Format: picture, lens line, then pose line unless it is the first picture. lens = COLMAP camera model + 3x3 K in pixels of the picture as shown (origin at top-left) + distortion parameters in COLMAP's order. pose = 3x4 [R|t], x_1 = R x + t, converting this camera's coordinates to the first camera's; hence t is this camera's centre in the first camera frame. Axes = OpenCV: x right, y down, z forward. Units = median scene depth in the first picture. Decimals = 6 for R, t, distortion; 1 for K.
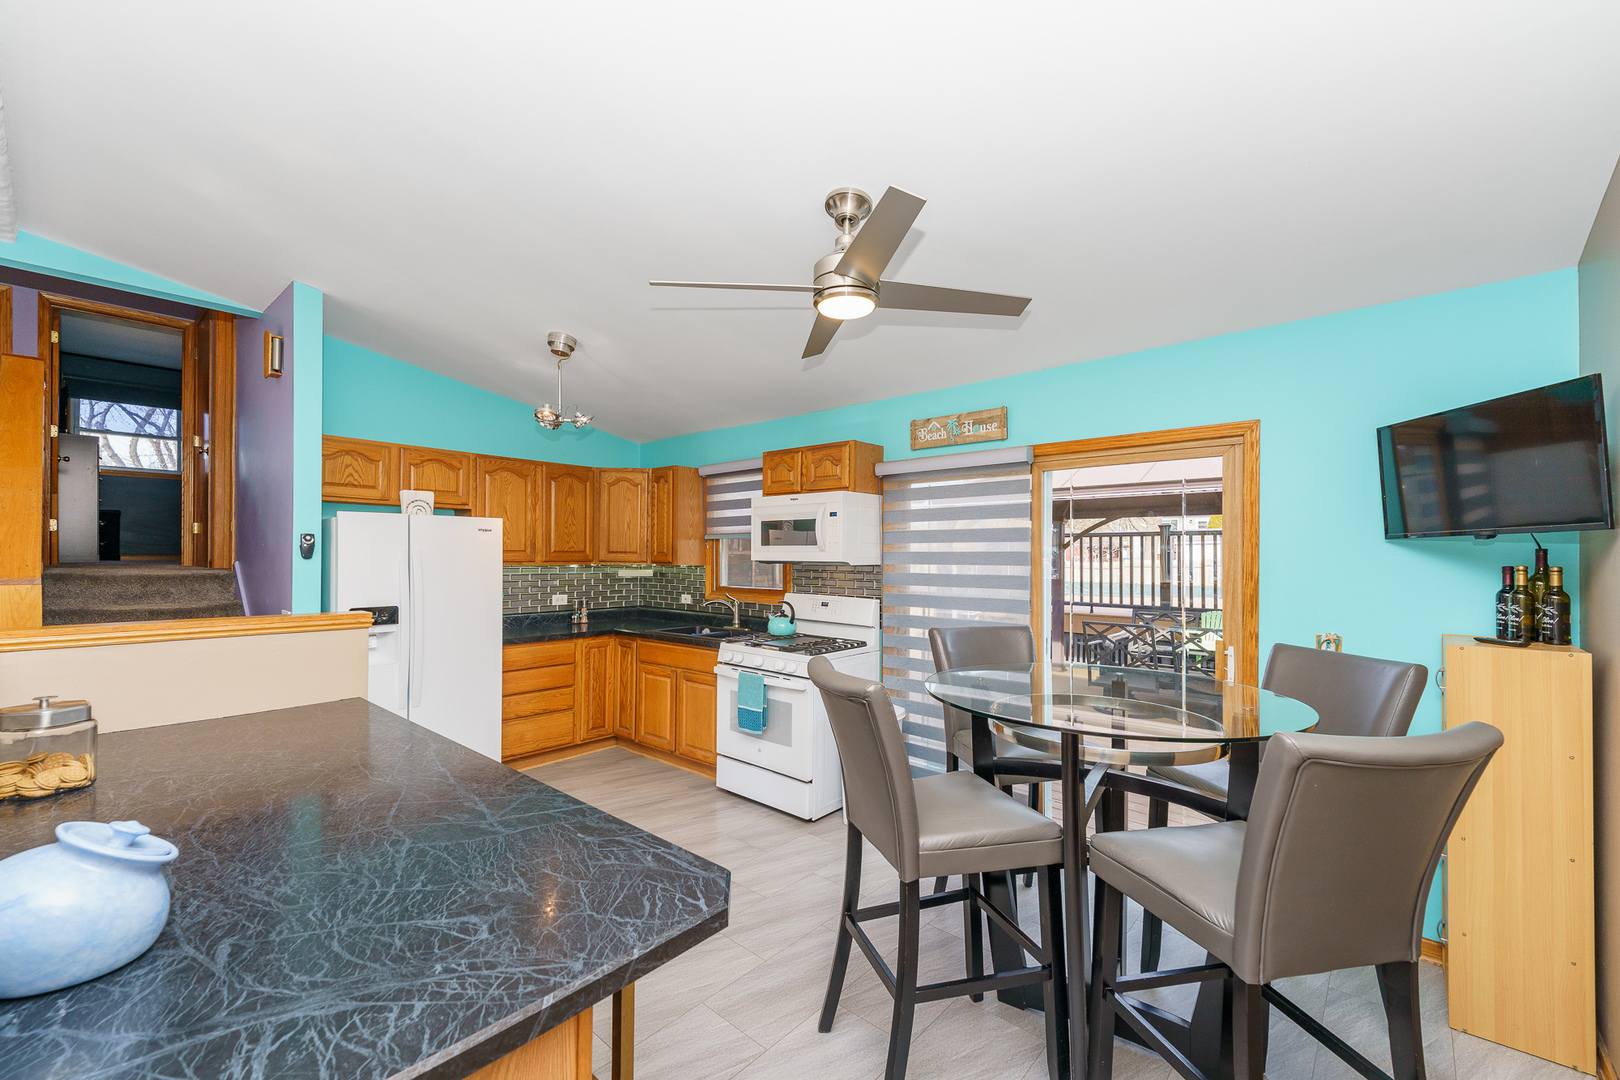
lens RADIAL K [[669.3, 0, 777.7], [0, 669.3, 547.4], [0, 0, 1]] dist [0.001596, 0.000146]
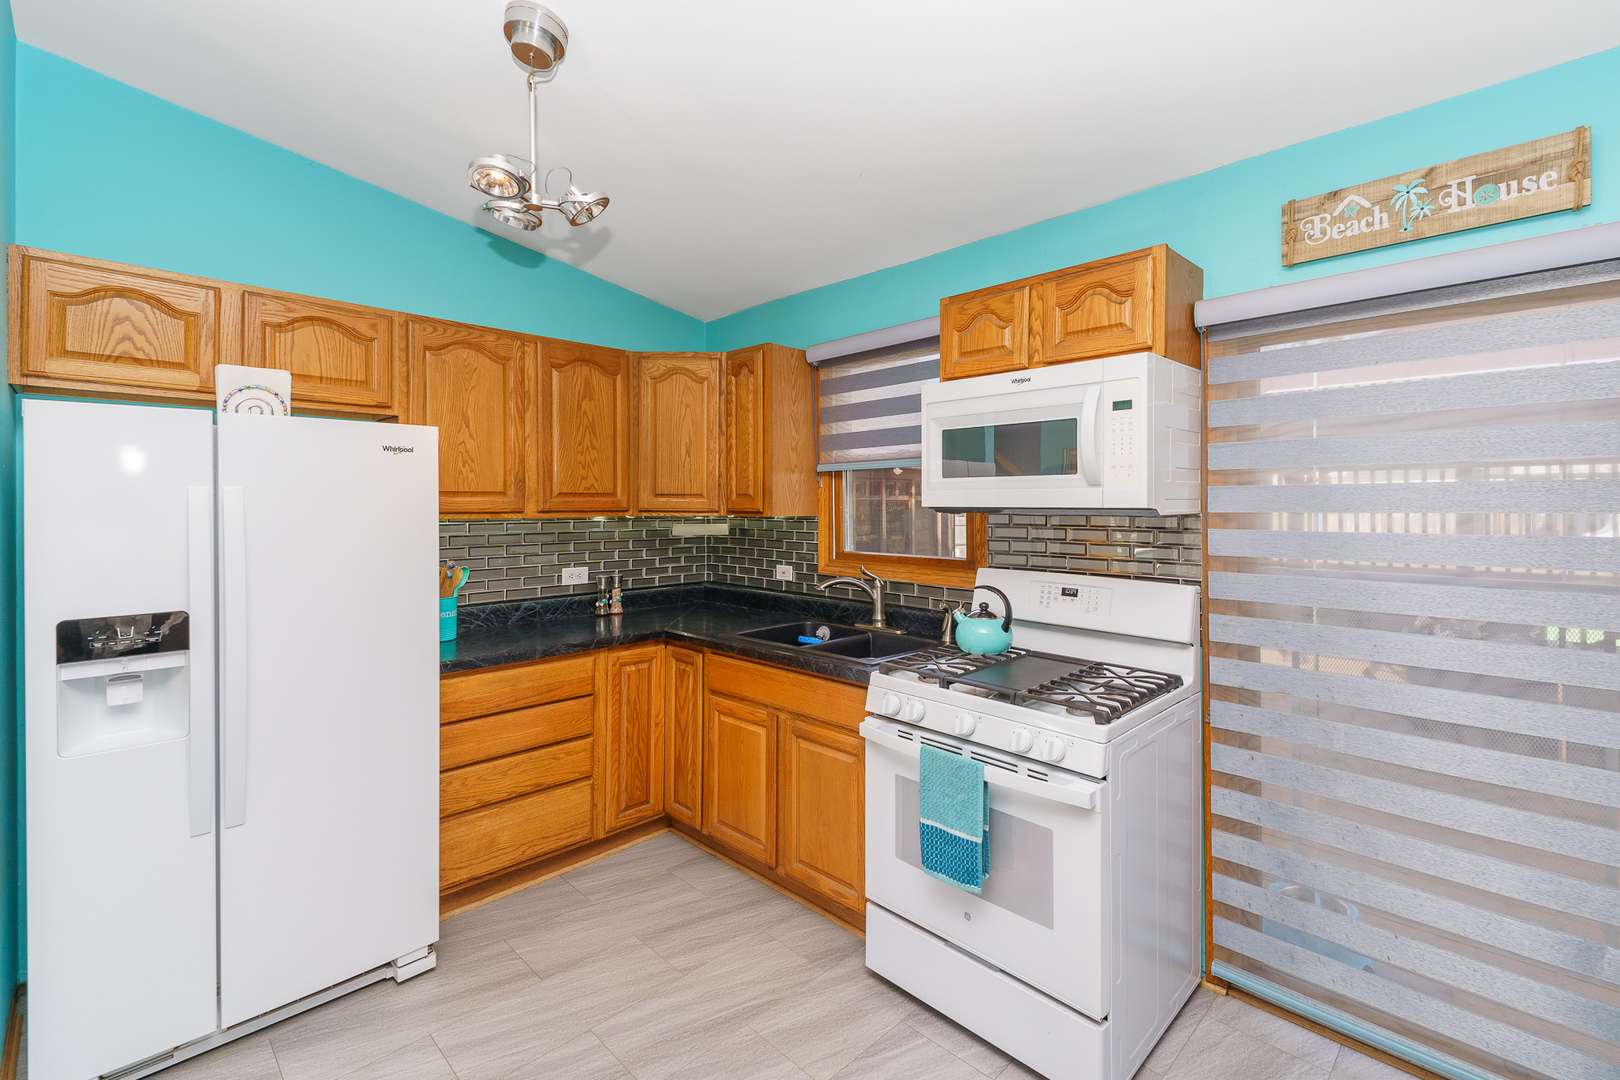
lens RADIAL K [[698.6, 0, 809.3], [0, 698.6, 494.8], [0, 0, 1]] dist [-0.000897, -0.000095]
pose [[0.998396, -0.008240, -0.056005, -0.093555], [0.008167, 0.999965, -0.001524, 0.010046], [0.056016, 0.001064, 0.998429, 0.446695]]
